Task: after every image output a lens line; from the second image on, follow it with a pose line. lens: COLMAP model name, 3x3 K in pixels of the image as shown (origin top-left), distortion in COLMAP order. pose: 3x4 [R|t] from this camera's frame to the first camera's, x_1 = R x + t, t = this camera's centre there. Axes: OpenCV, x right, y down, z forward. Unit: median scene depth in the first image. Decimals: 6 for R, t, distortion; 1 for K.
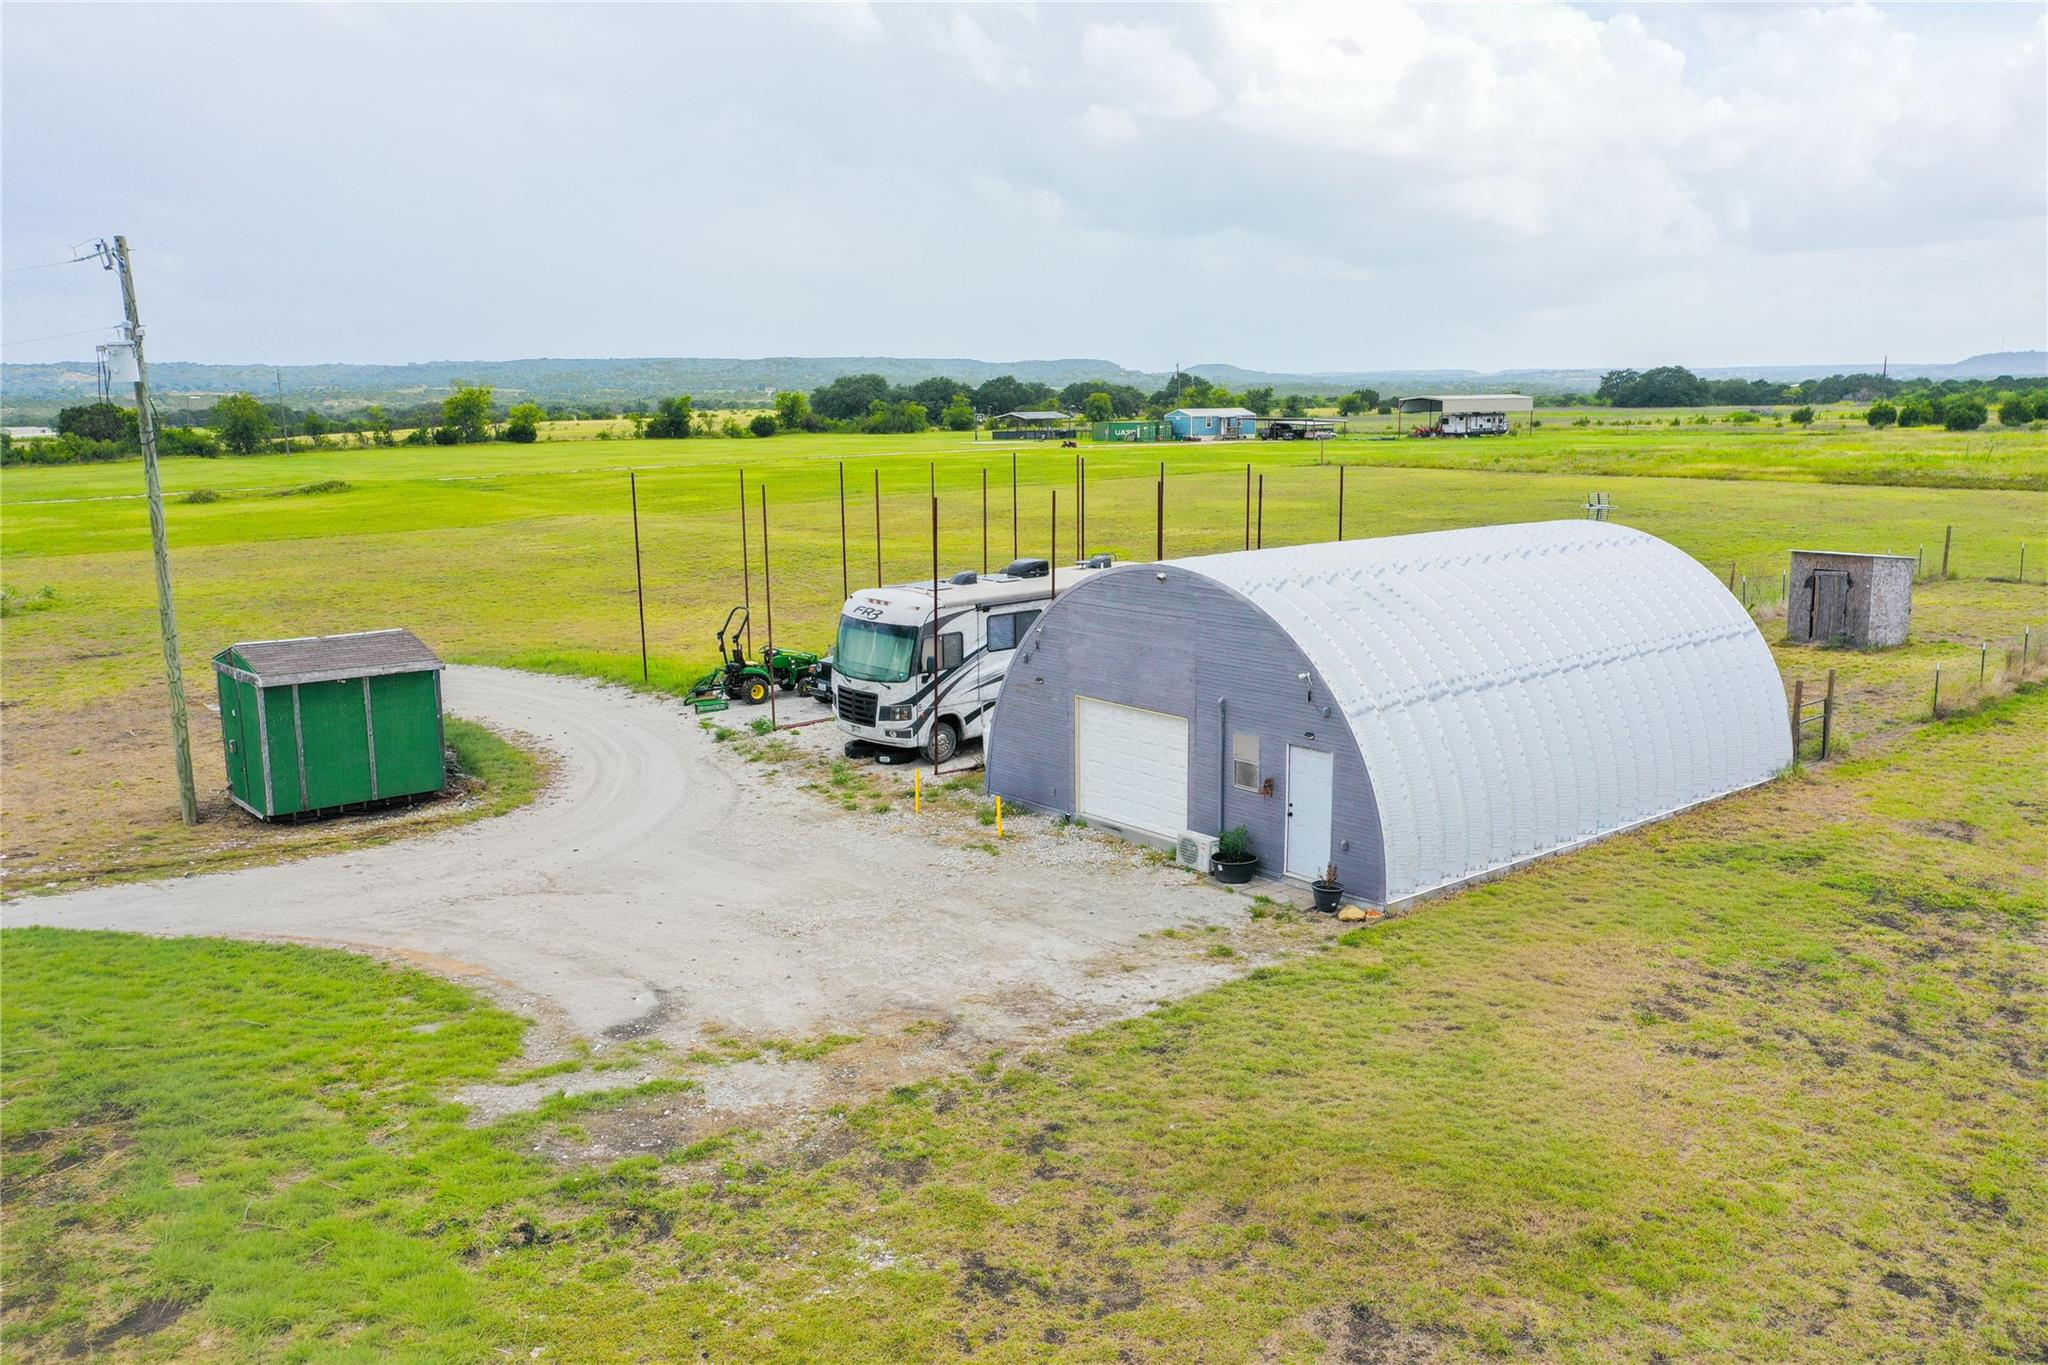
lens RADIAL K [[1625.8, 0, 1024.0], [0, 1625.8, 682.5], [0, 0, 1]] dist [0.007476, -0.007166]
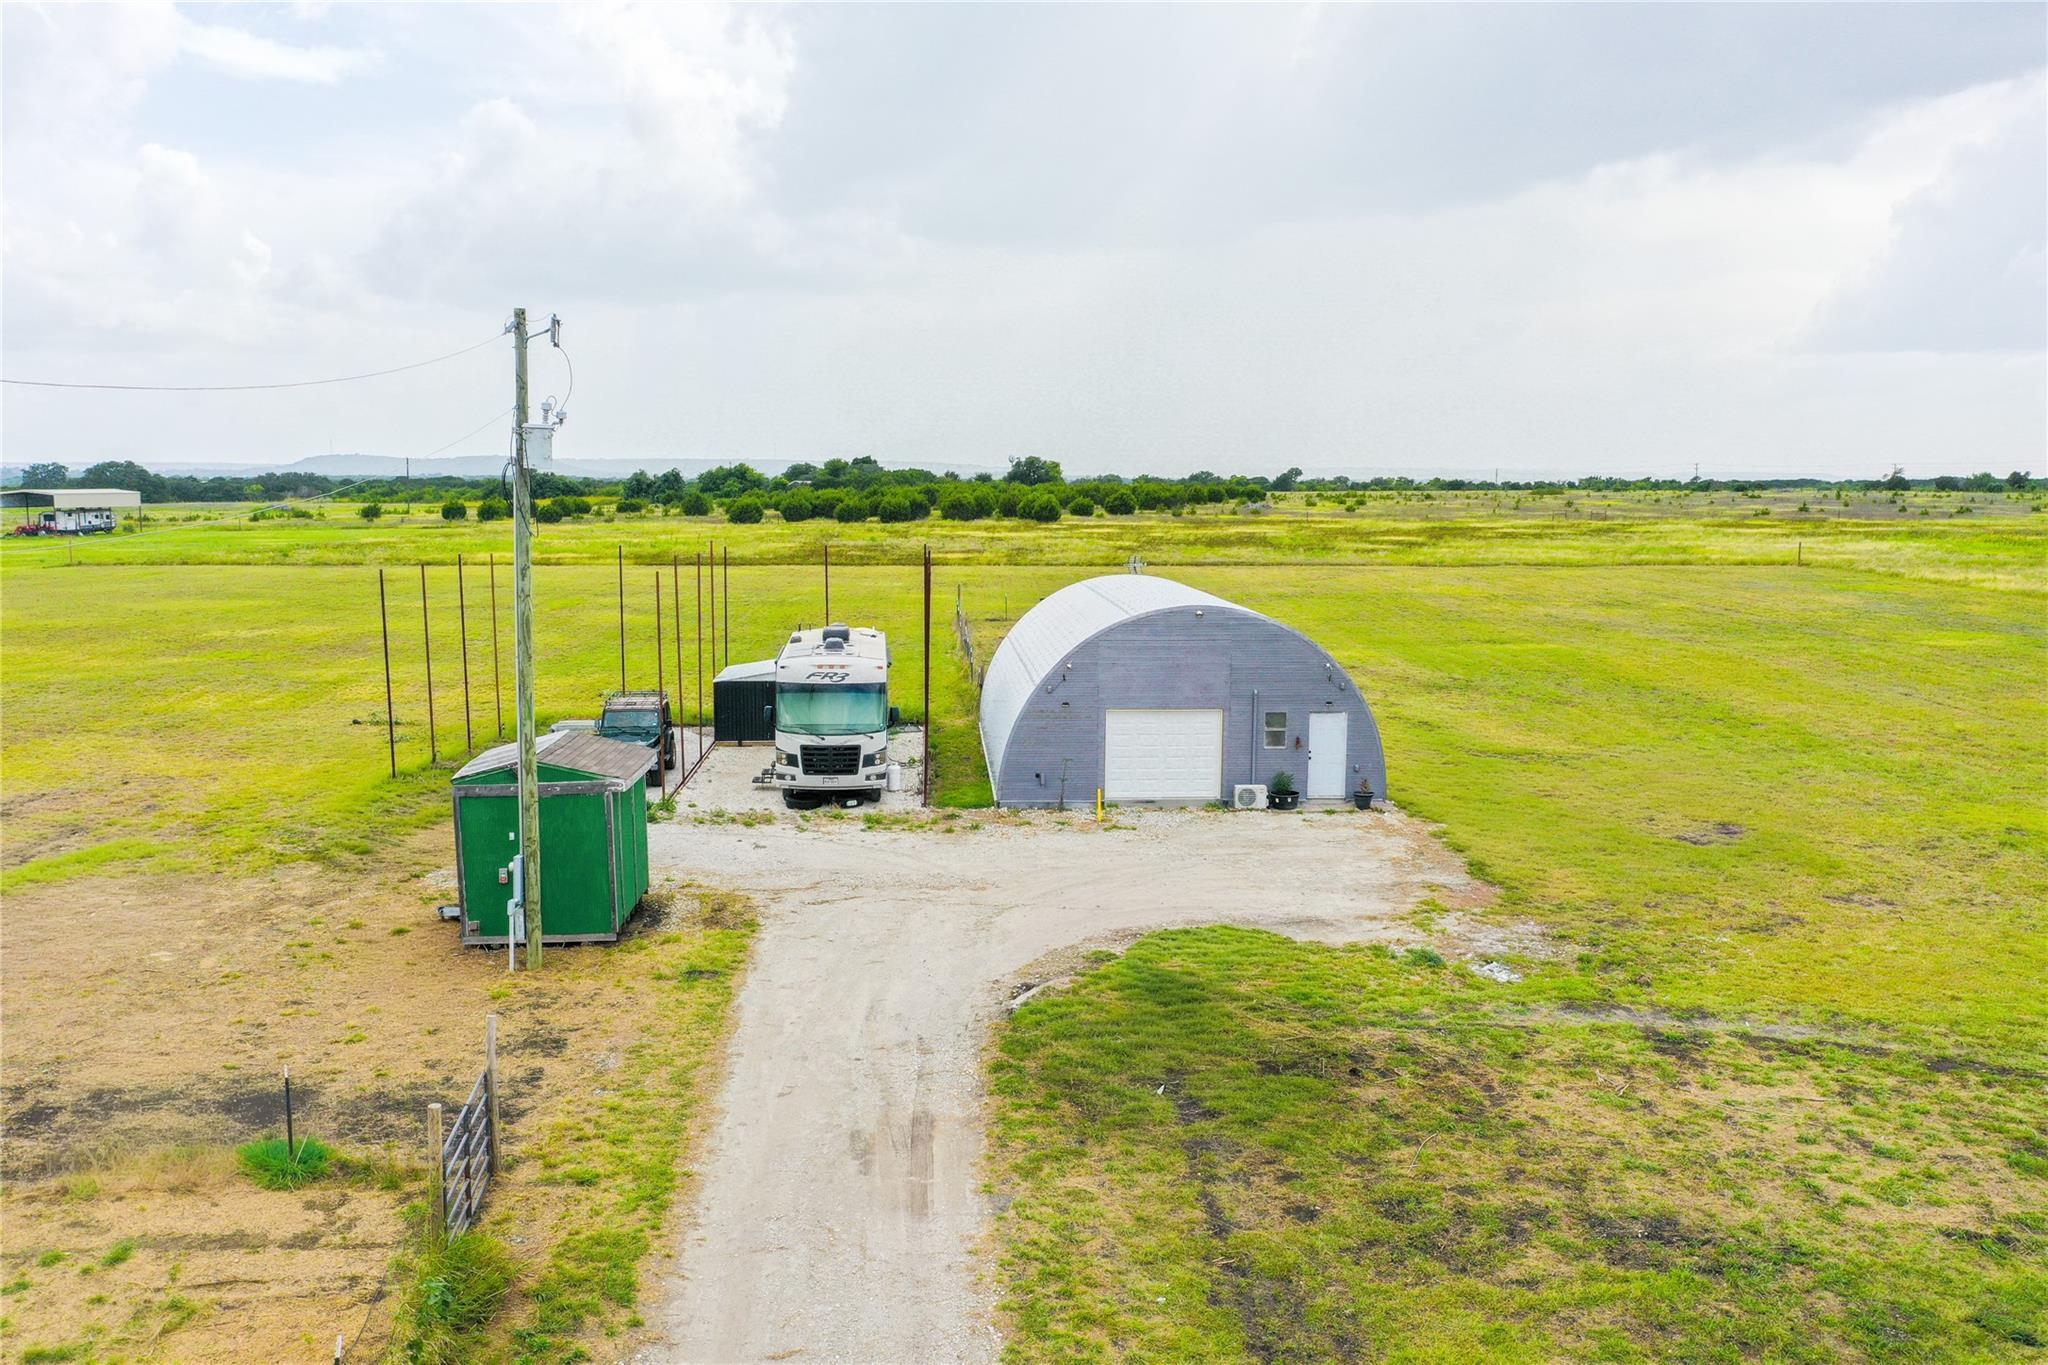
lens RADIAL K [[1625.8, 0, 1024.0], [0, 1625.8, 682.5], [0, 0, 1]] dist [0.007476, -0.007166]
pose [[0.591009, -0.089360, 0.801700, -1.067922], [0.135793, 0.990684, 0.010320, -0.037117], [-0.795153, 0.102766, 0.597637, 0.248262]]
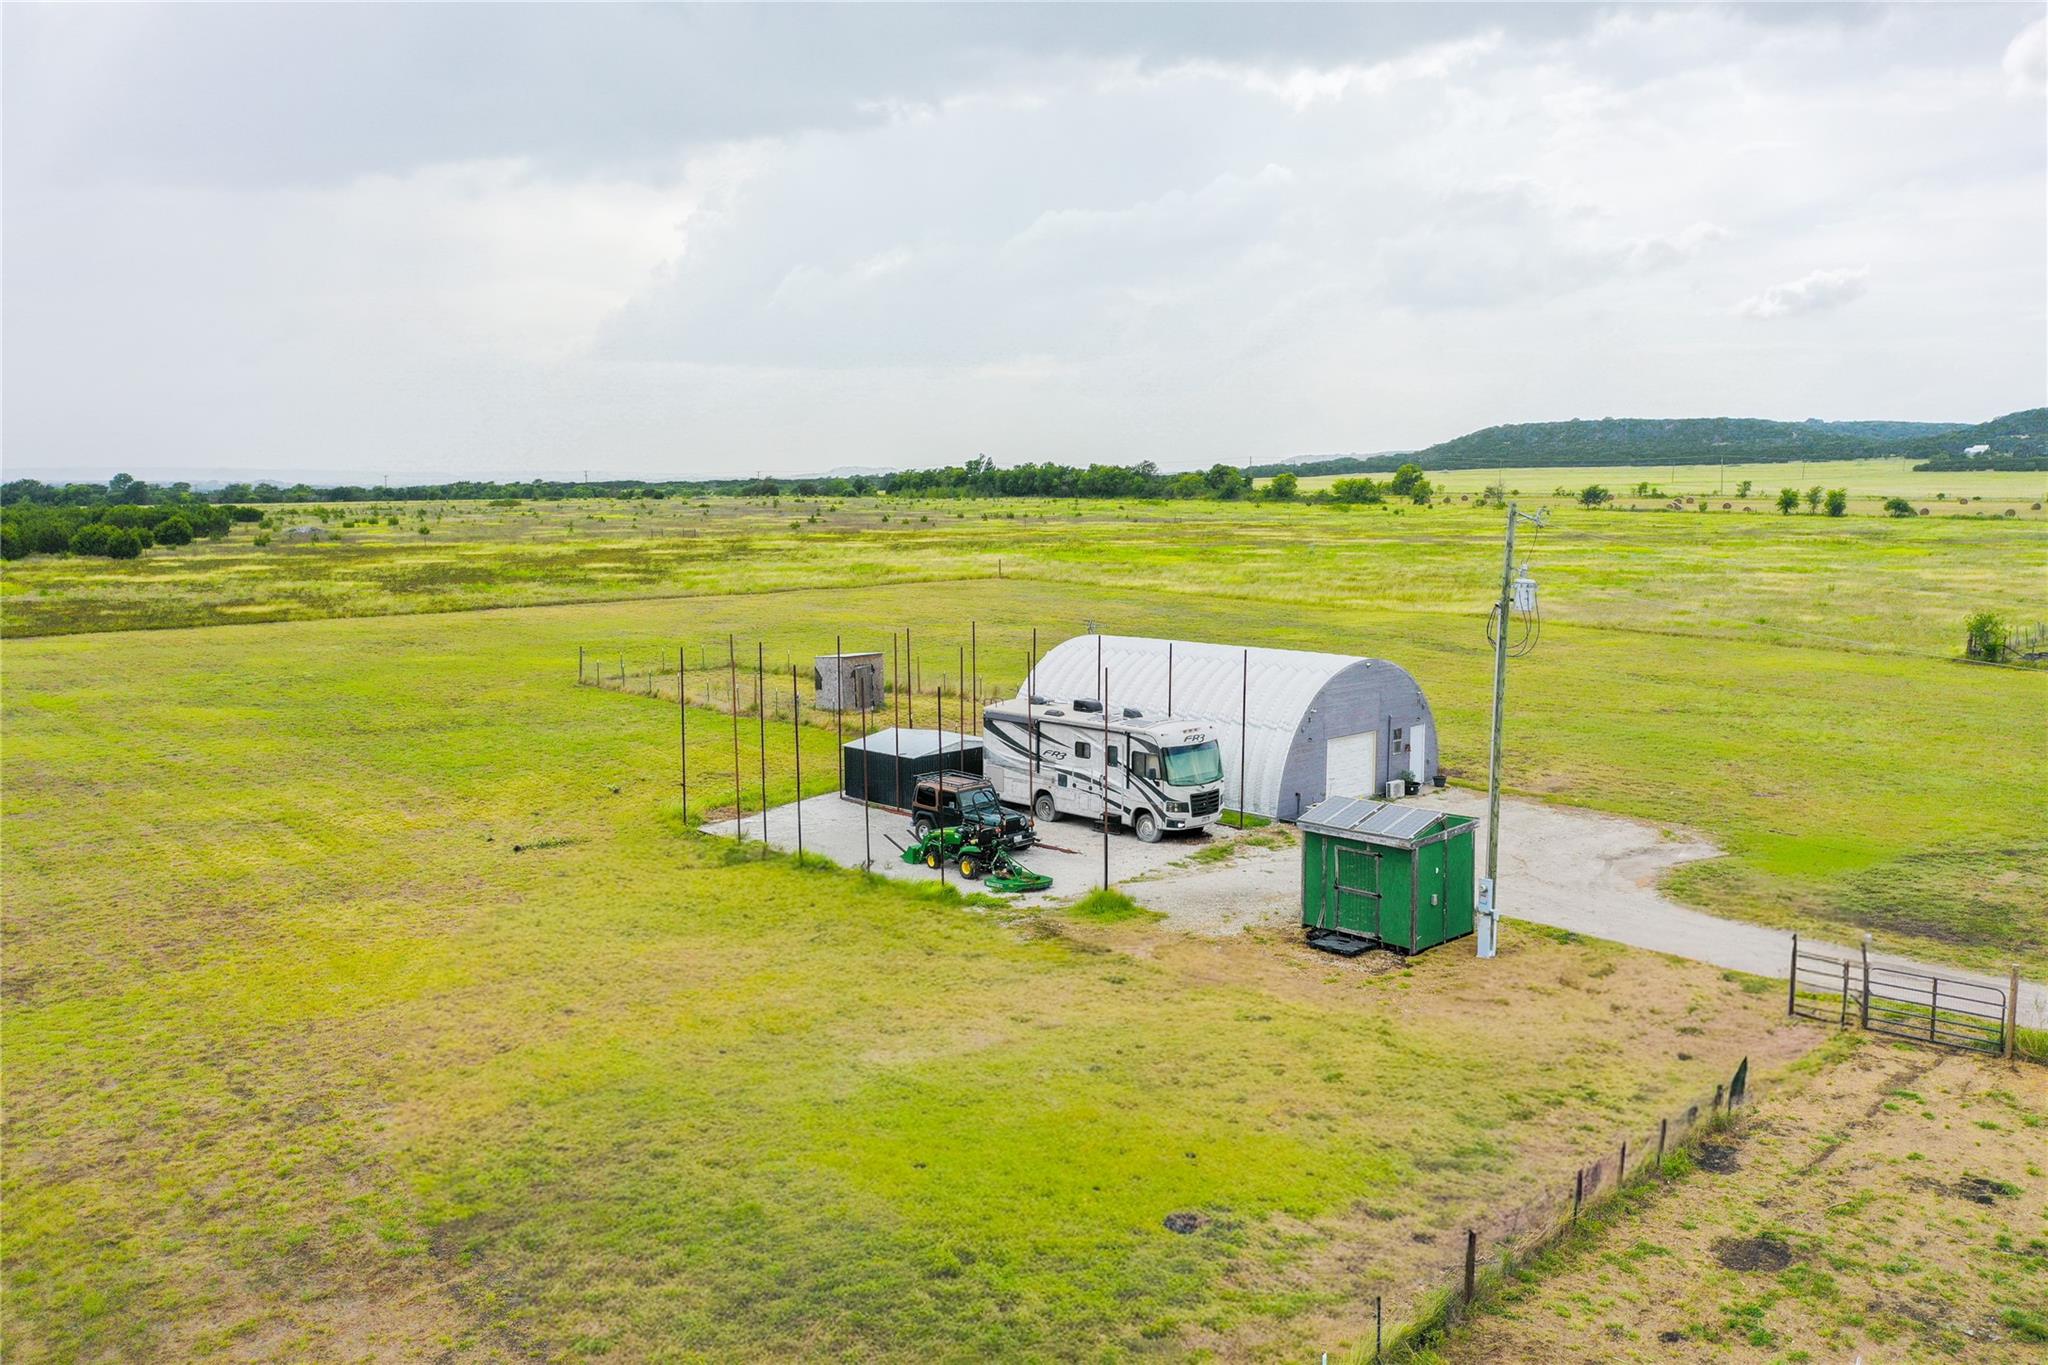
lens RADIAL K [[1625.8, 0, 1024.0], [0, 1625.8, 682.5], [0, 0, 1]] dist [0.007476, -0.007166]
pose [[-0.065752, -0.116173, 0.991050, -1.738358], [0.186163, 0.974333, 0.126565, -0.347778], [-0.980316, 0.192819, -0.042437, 1.384576]]
